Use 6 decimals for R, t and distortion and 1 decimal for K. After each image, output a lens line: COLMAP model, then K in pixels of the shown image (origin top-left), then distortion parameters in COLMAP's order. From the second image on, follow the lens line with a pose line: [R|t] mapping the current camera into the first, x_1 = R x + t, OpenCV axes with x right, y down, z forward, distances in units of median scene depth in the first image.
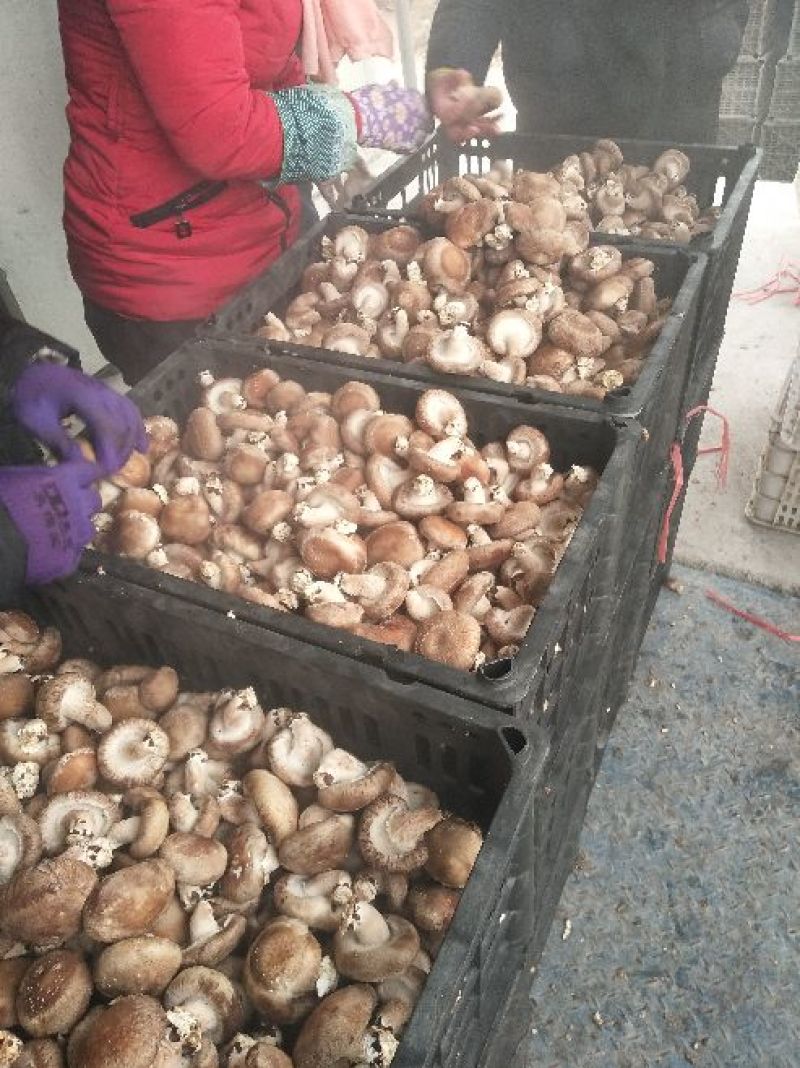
lens RADIAL K [[822.8, 0, 400.7], [0, 822.8, 513.6], [0, 0, 1]] dist [0.073660, -0.118422]
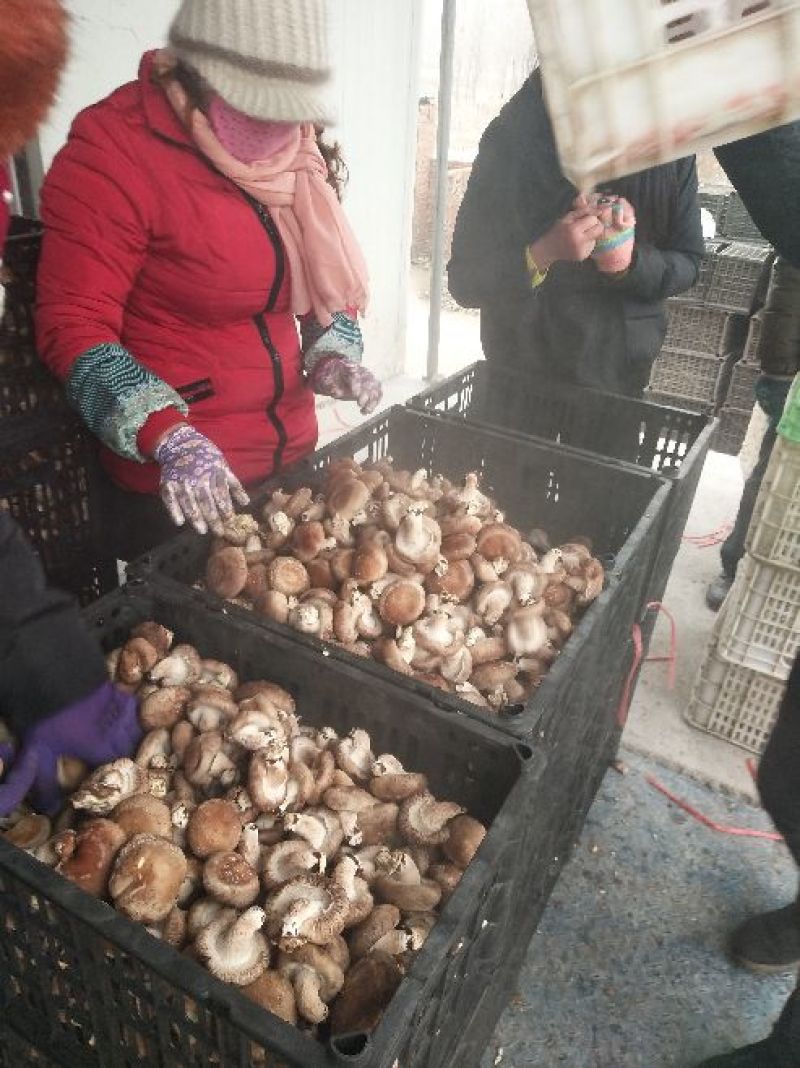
lens RADIAL K [[810.2, 0, 422.1], [0, 810.2, 496.5], [0, 0, 1]] dist [0.074485, -0.110053]
pose [[0.983105, 0.175761, 0.051113, -0.074569], [-0.156056, 0.950759, -0.267774, 0.102470], [-0.095661, 0.255274, 0.962125, -0.183767]]
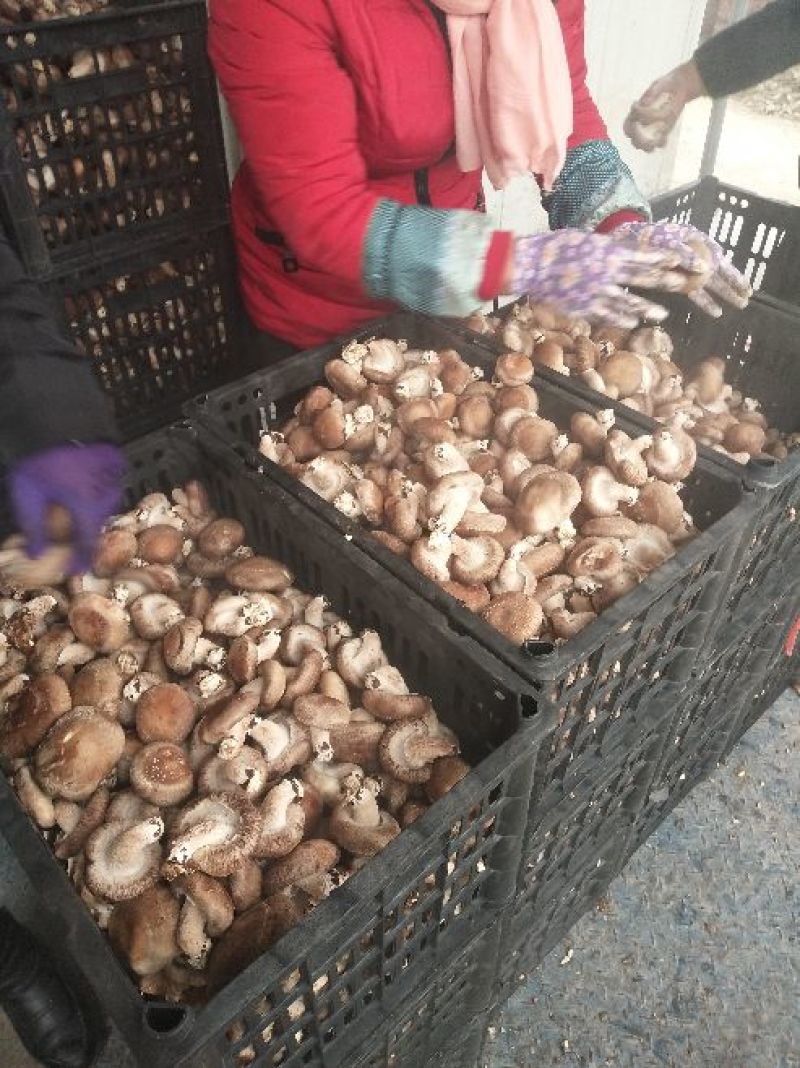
lens RADIAL K [[822.8, 0, 400.7], [0, 822.8, 513.6], [0, 0, 1]] dist [0.073660, -0.118422]
pose [[0.926100, 0.313402, -0.210044, 0.050615], [-0.315318, 0.948651, 0.025200, 0.019311], [0.207156, 0.042893, 0.977367, -0.062823]]
